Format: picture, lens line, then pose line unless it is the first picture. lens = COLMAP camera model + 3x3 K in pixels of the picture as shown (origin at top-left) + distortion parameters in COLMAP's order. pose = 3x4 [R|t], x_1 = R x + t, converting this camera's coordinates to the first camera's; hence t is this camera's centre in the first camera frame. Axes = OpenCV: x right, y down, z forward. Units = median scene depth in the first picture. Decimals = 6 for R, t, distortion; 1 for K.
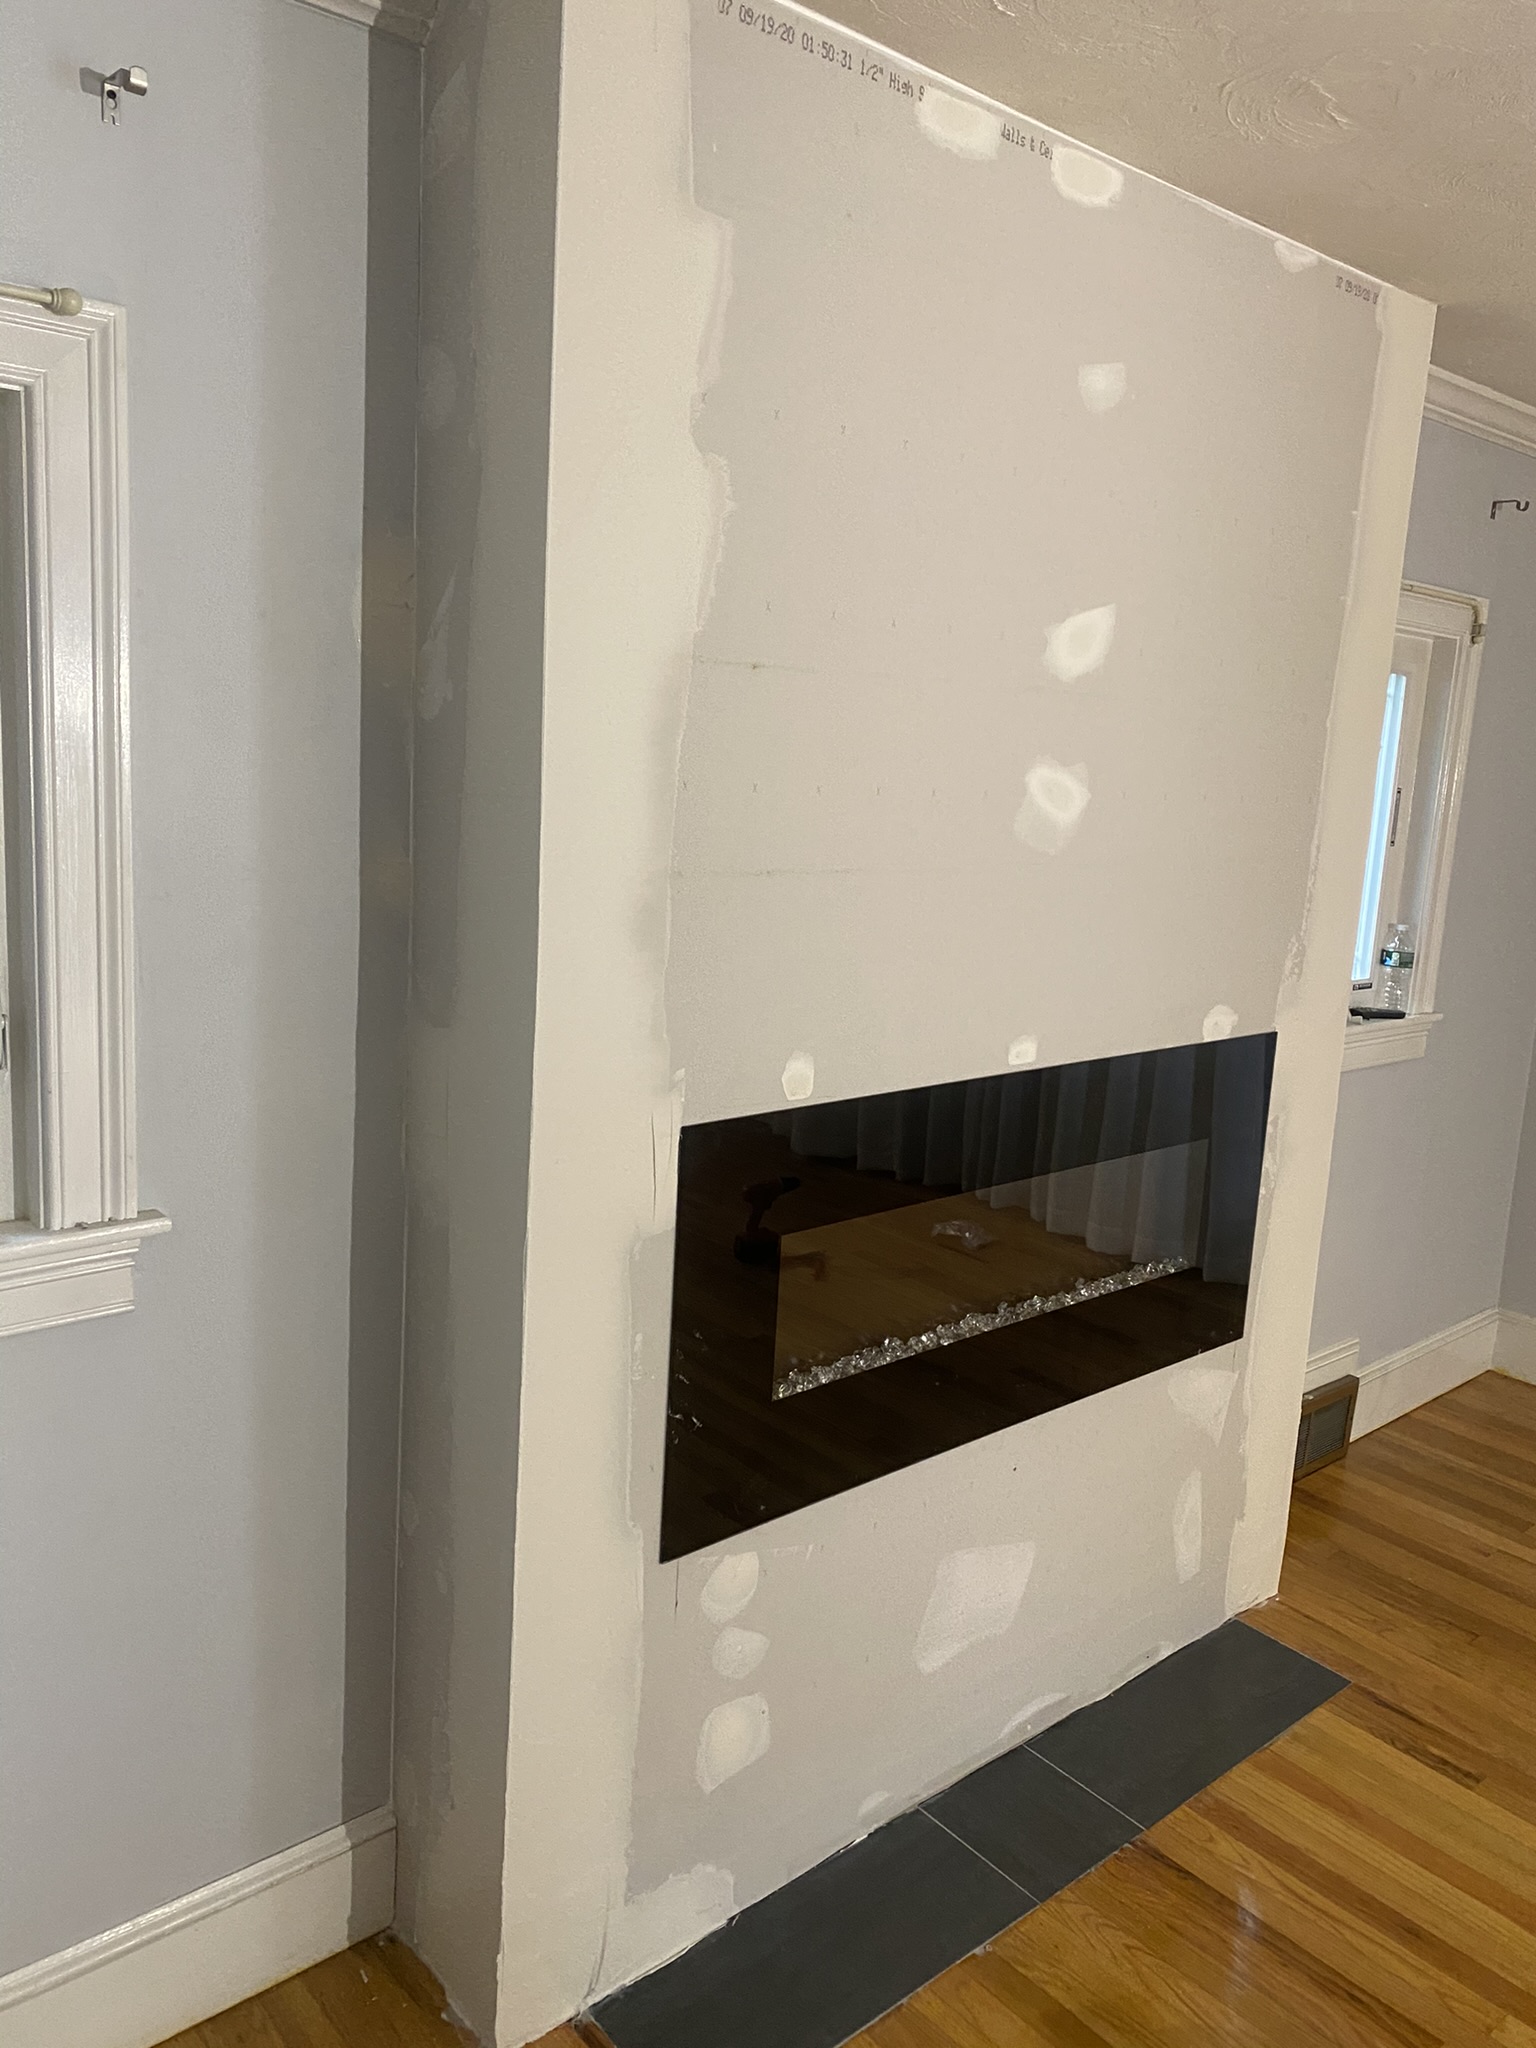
lens RADIAL K [[1548.3, 0, 763.3], [0, 1548.3, 1010.8], [0, 0, 1]] dist [0.019641, -0.023220]
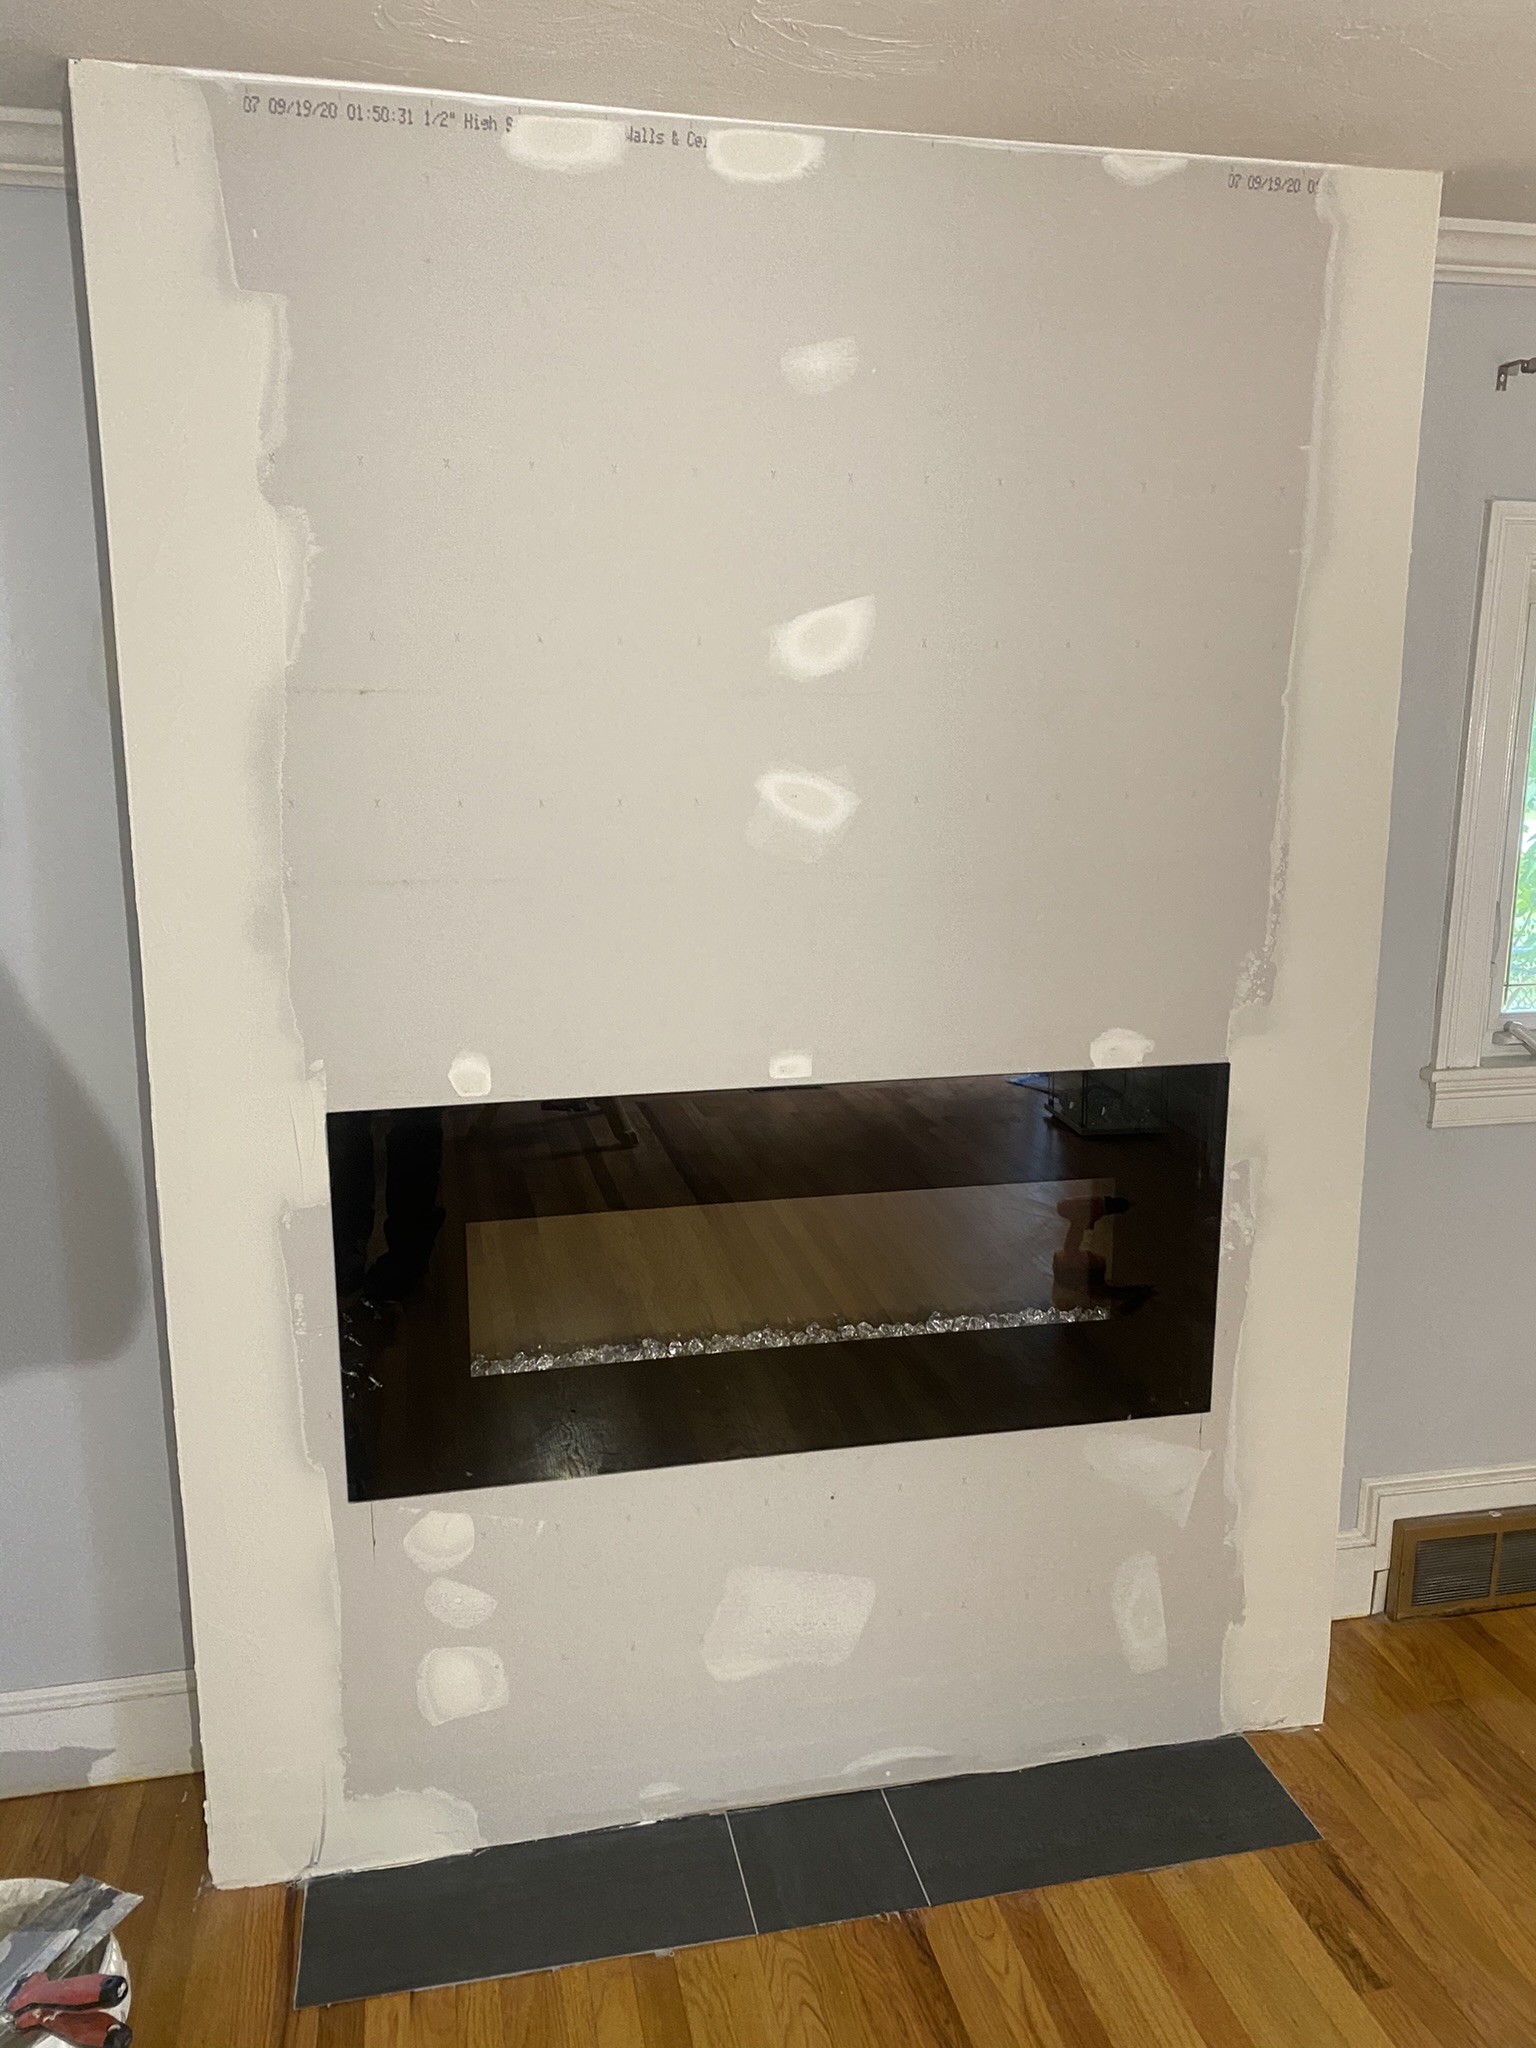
lens RADIAL K [[1548.3, 0, 757.2], [0, 1548.3, 1034.4], [0, 0, 1]] dist [0.019641, -0.023220]
pose [[0.875828, 0.045122, -0.480509, 0.644300], [-0.037874, 0.998975, 0.024775, -0.017398], [0.481135, -0.003500, 0.876640, 0.147812]]
